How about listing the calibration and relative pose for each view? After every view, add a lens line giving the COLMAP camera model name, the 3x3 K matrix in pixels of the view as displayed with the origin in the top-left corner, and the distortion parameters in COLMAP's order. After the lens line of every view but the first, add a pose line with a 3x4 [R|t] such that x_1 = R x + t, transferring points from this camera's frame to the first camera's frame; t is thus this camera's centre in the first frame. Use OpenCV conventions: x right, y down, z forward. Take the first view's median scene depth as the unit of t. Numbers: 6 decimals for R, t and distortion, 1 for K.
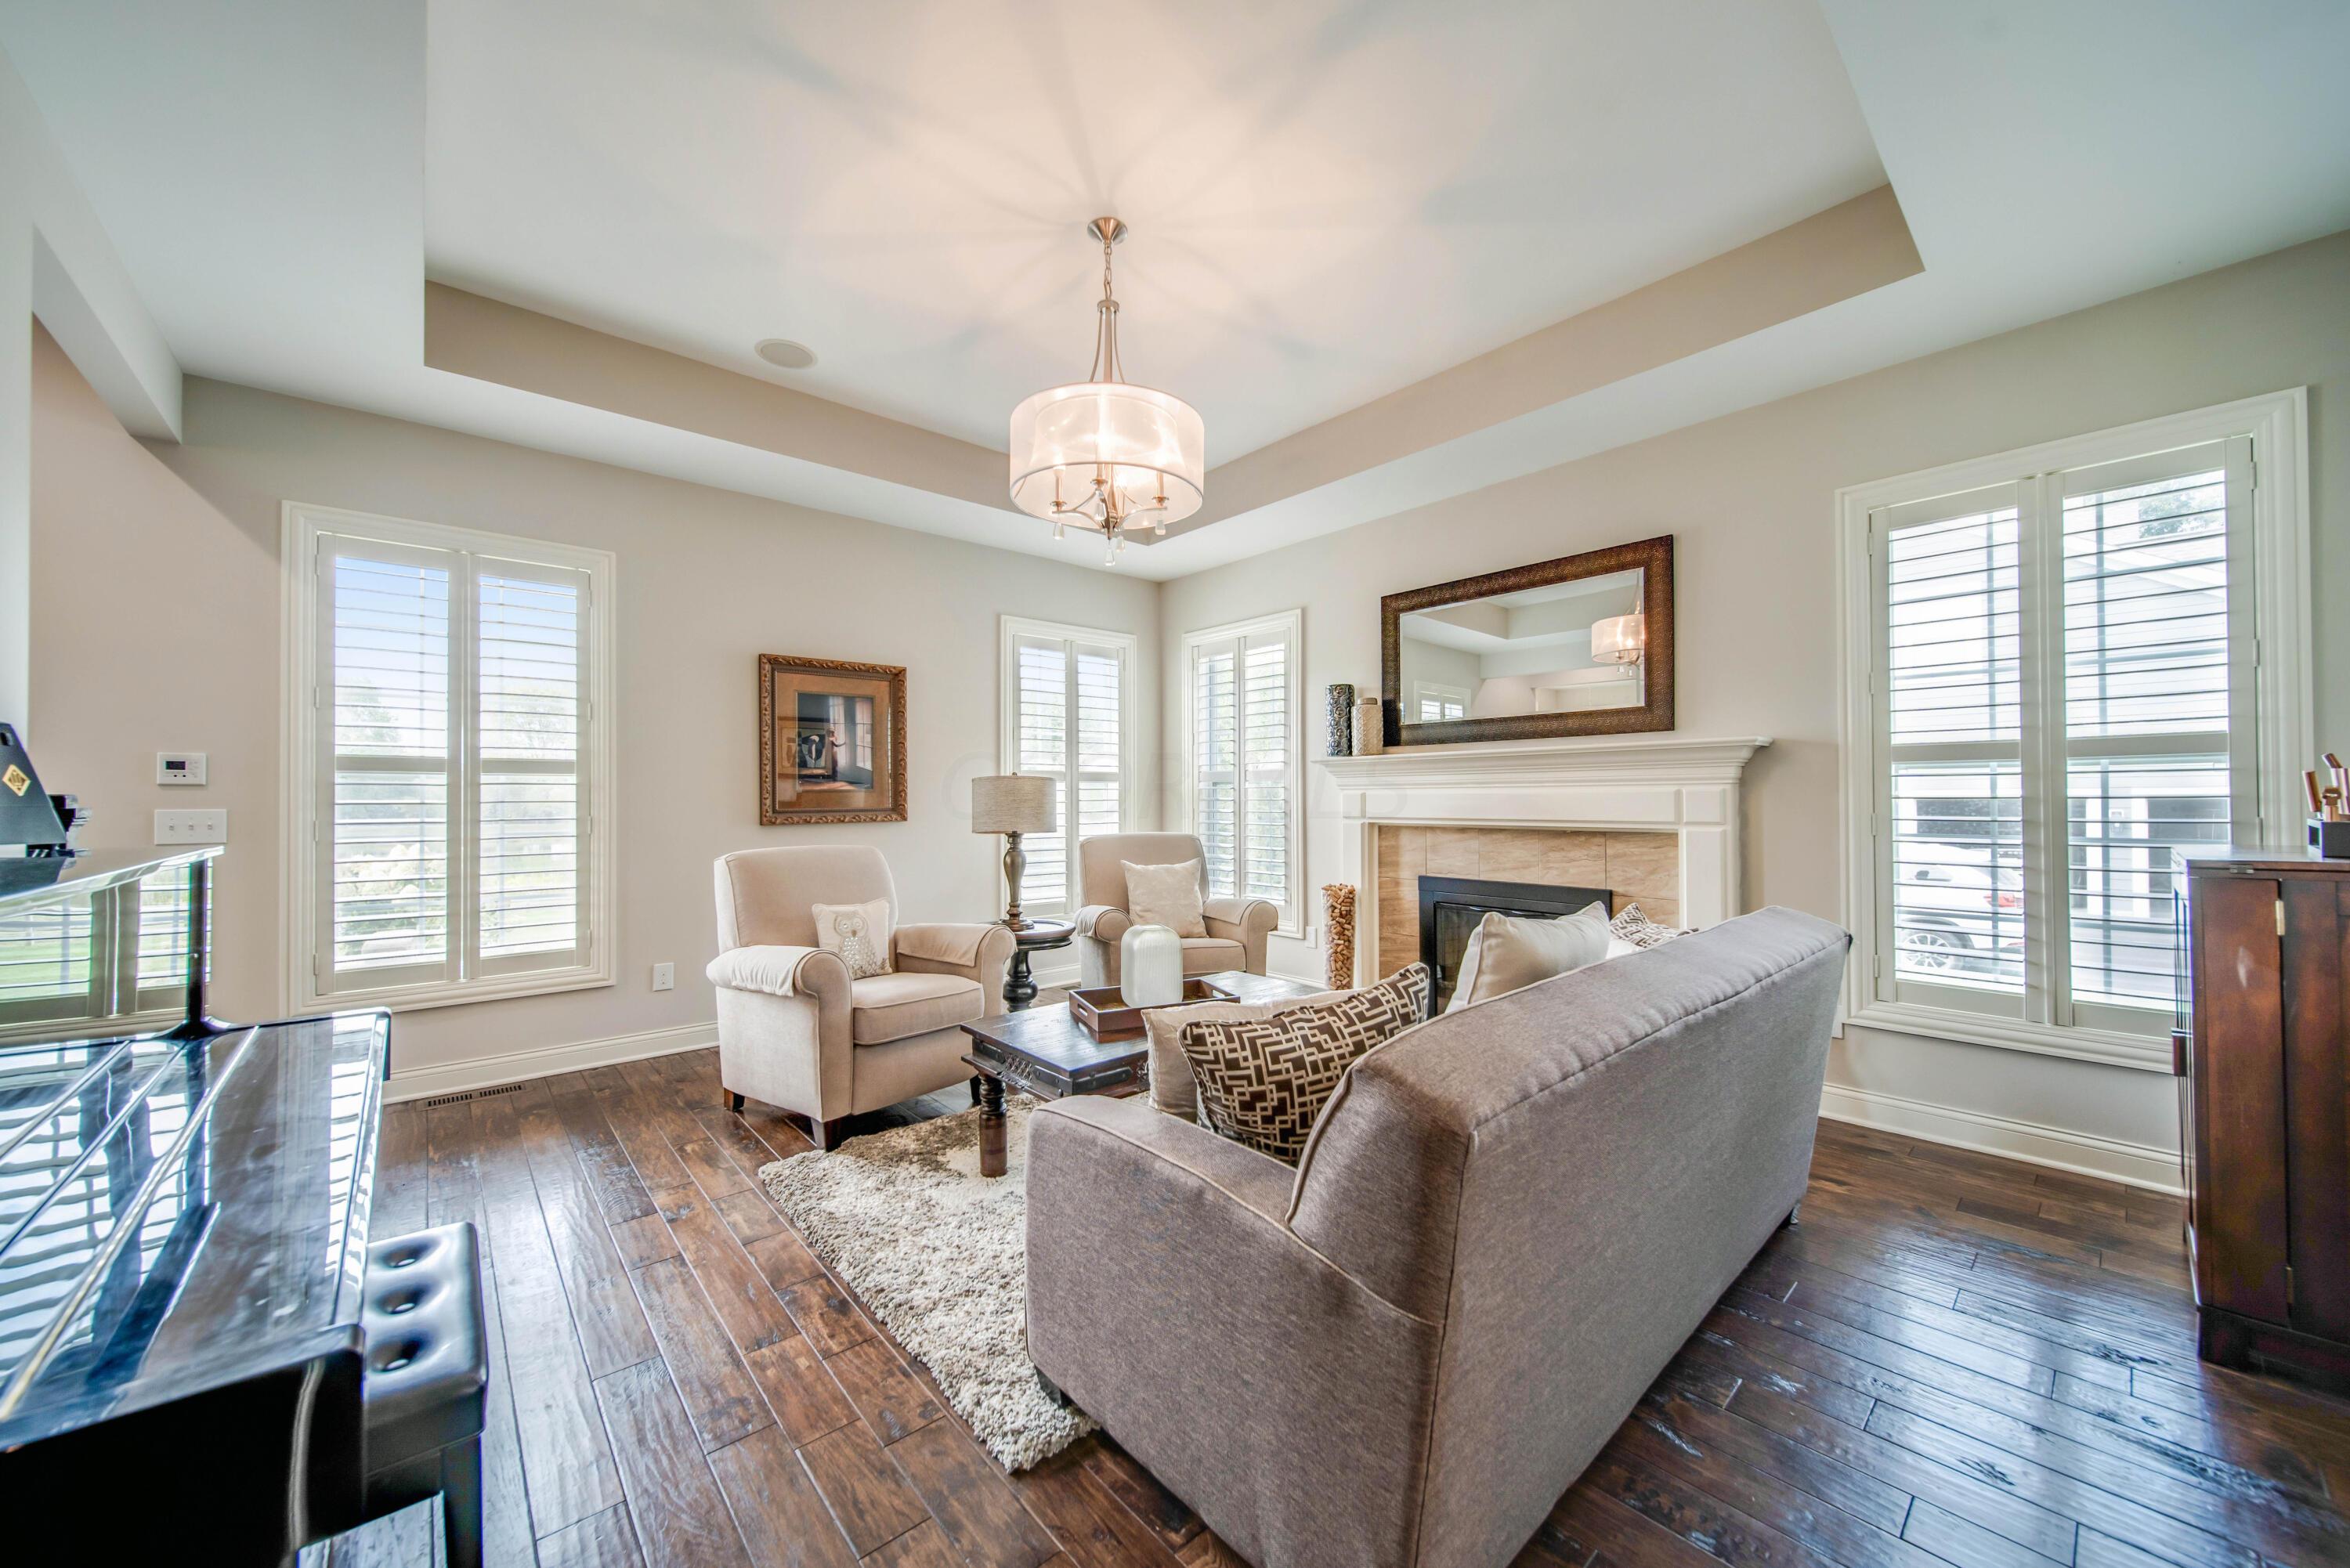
lens RADIAL K [[825.0, 0, 1145.5], [0, 825.0, 784.7], [0, 0, 1]] dist [-0.001726, -0.000898]
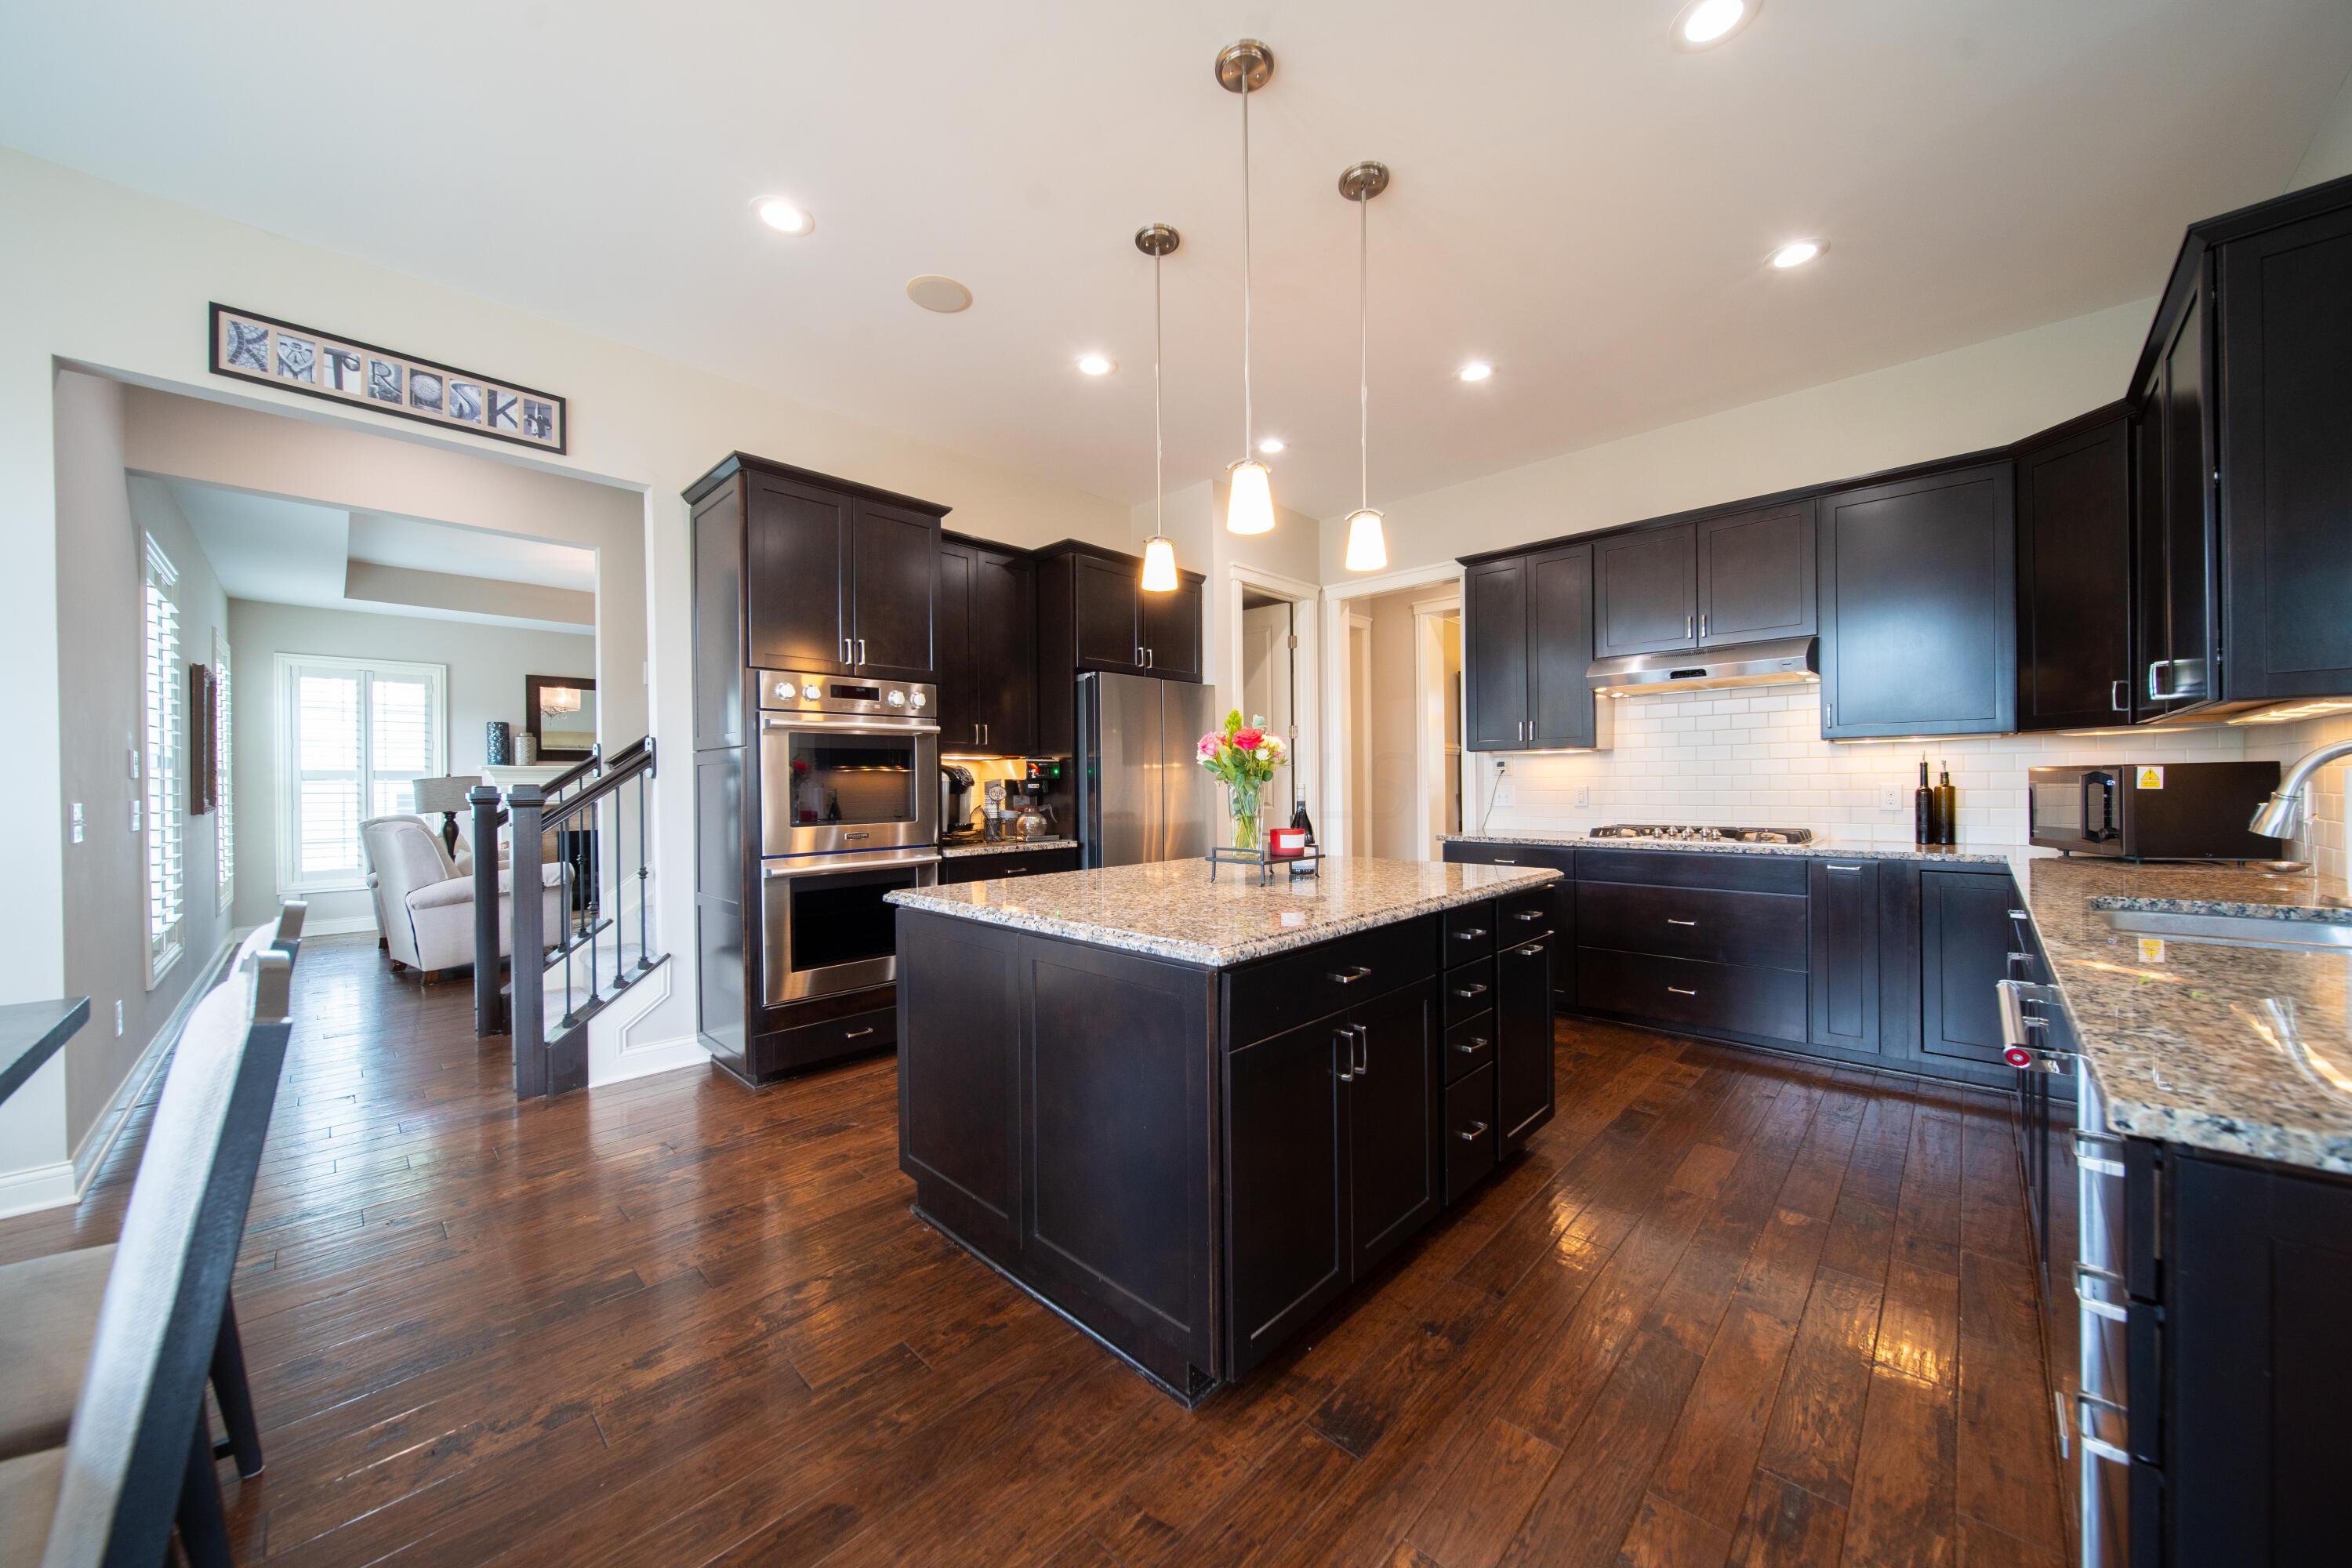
lens RADIAL K [[825.7, 0, 1173.7], [0, 825.7, 784.6], [0, 0, 1]] dist [-0.001726, -0.000898]
pose [[-0.096733, 0.004541, 0.995300, -2.357125], [-0.003909, 0.999980, -0.004942, 0.010932], [-0.995303, -0.004368, -0.096714, -0.288106]]
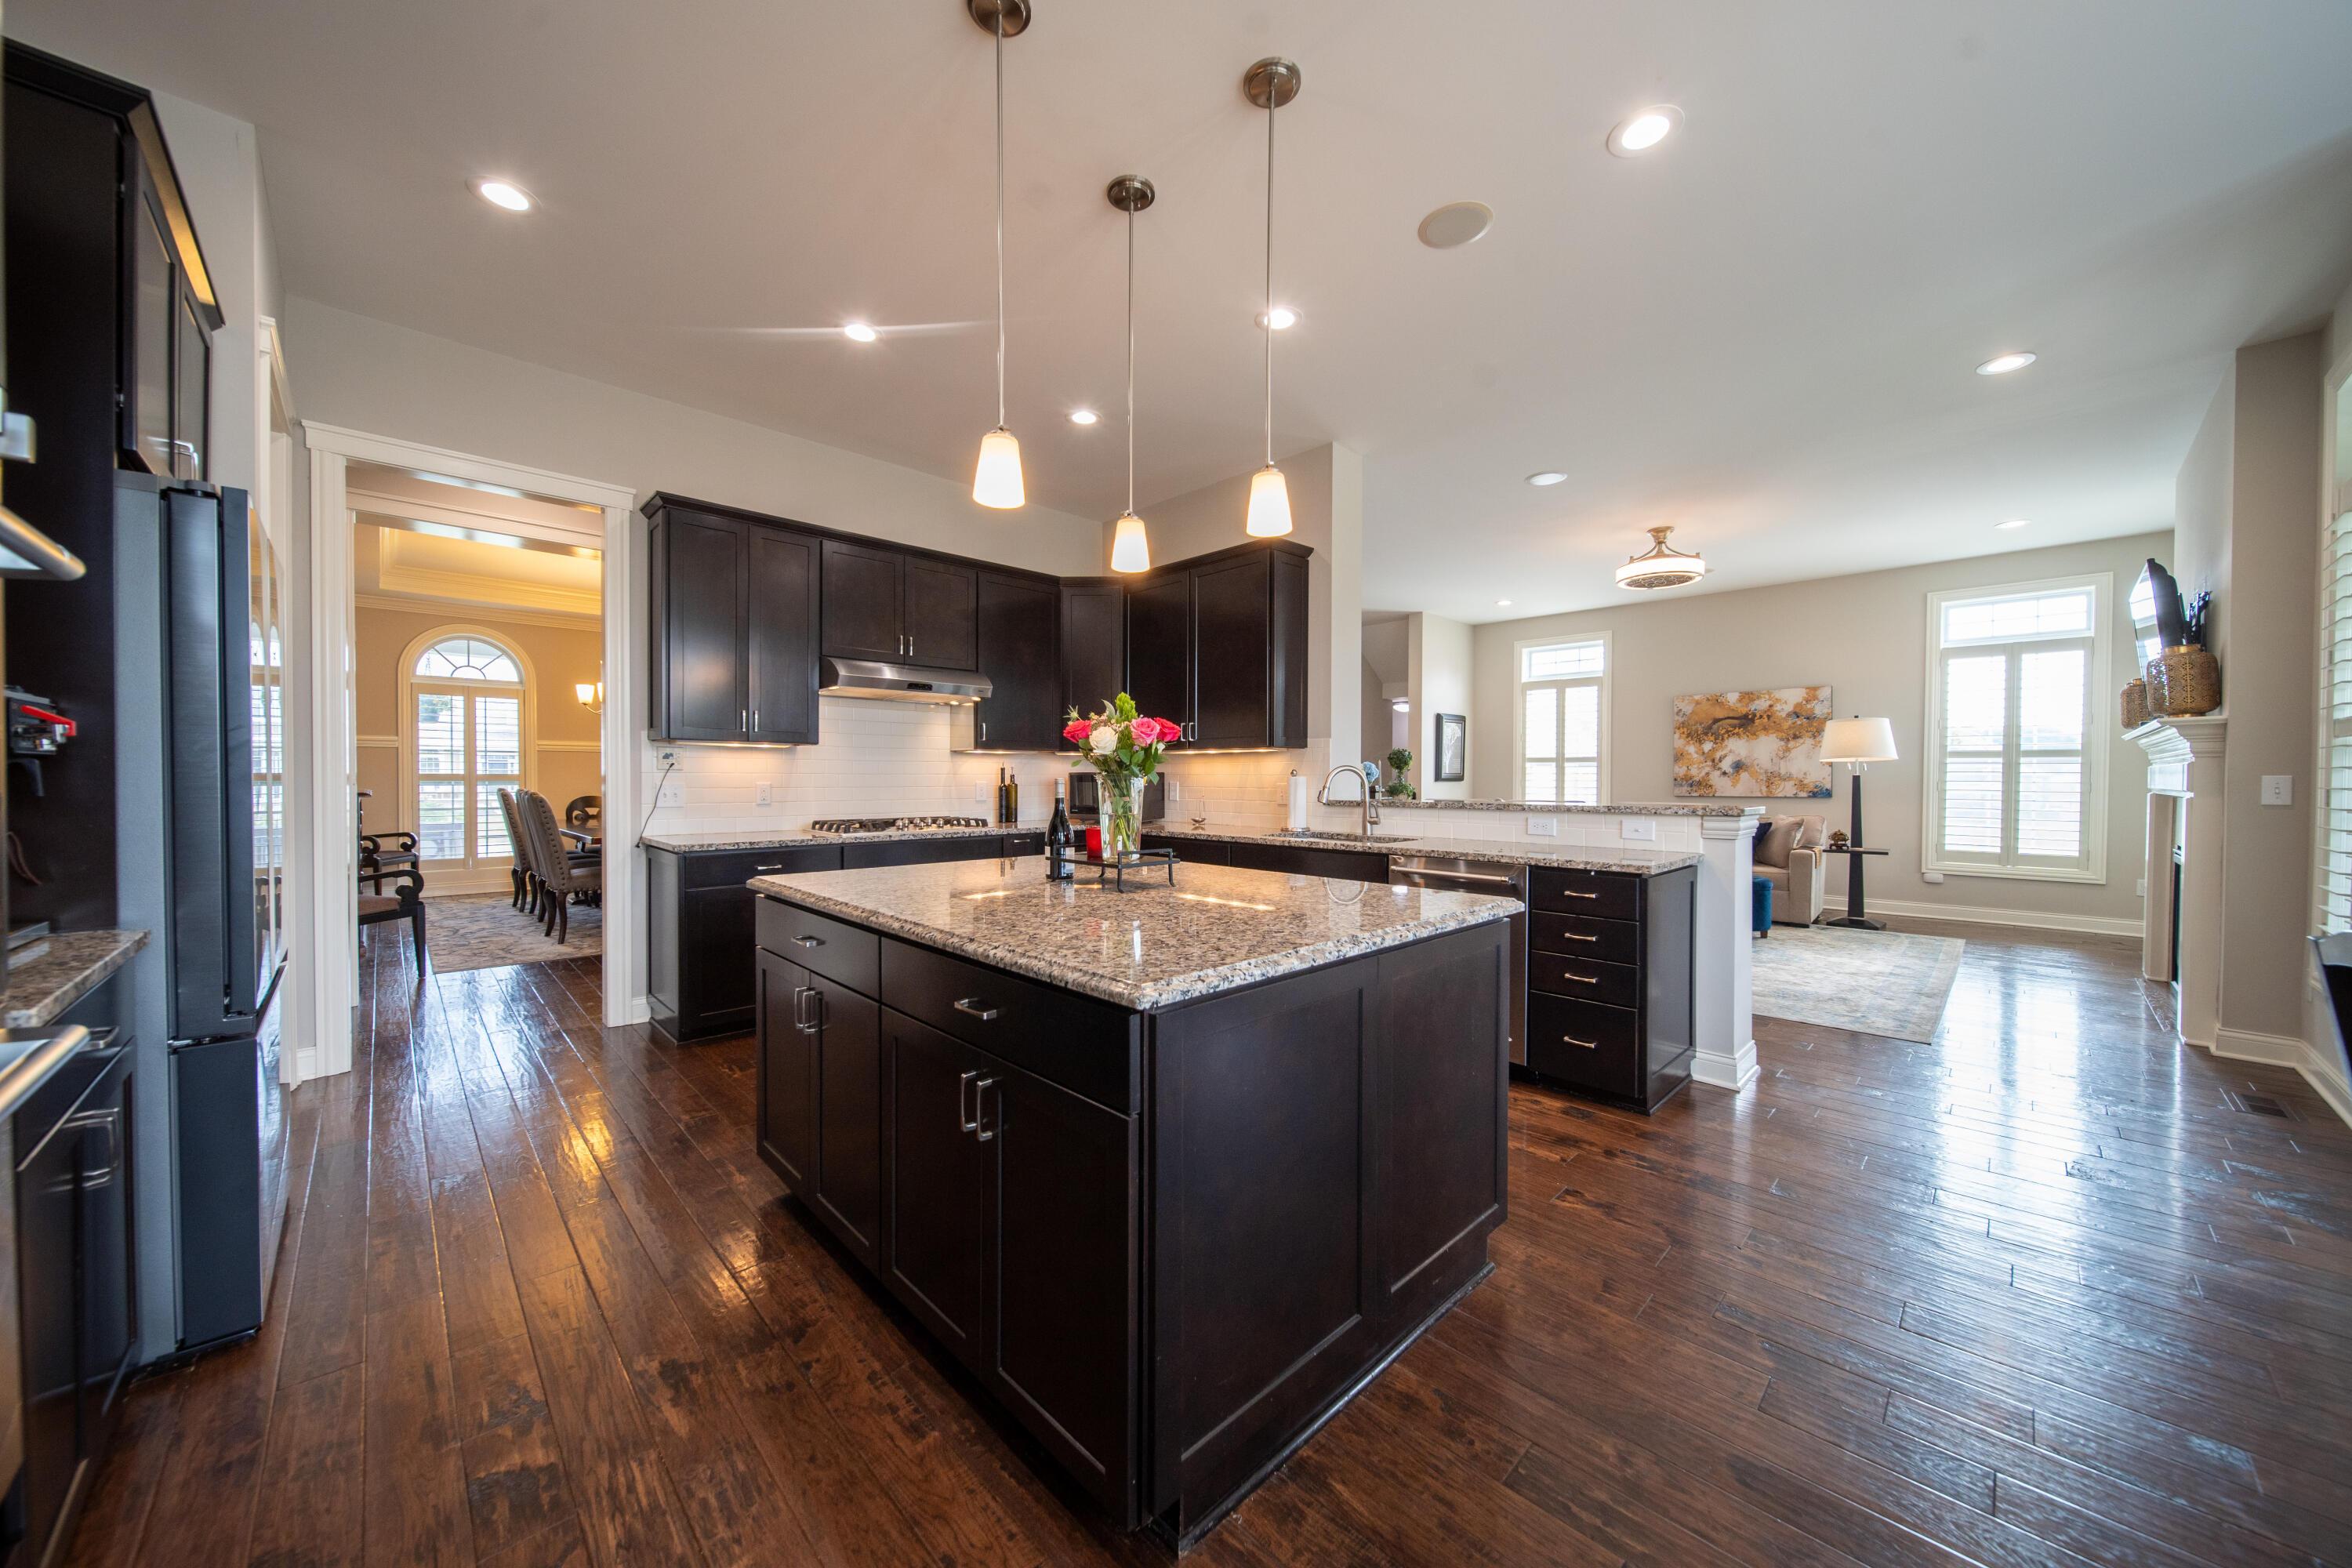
lens RADIAL K [[825.7, 0, 1168.8], [0, 825.7, 786.5], [0, 0, 1]] dist [-0.001726, -0.000898]
pose [[-0.997821, 0.001124, -0.065969, -1.538799], [0.001340, 0.999994, -0.003234, 0.015079], [0.065965, -0.003315, -0.997816, 0.294711]]
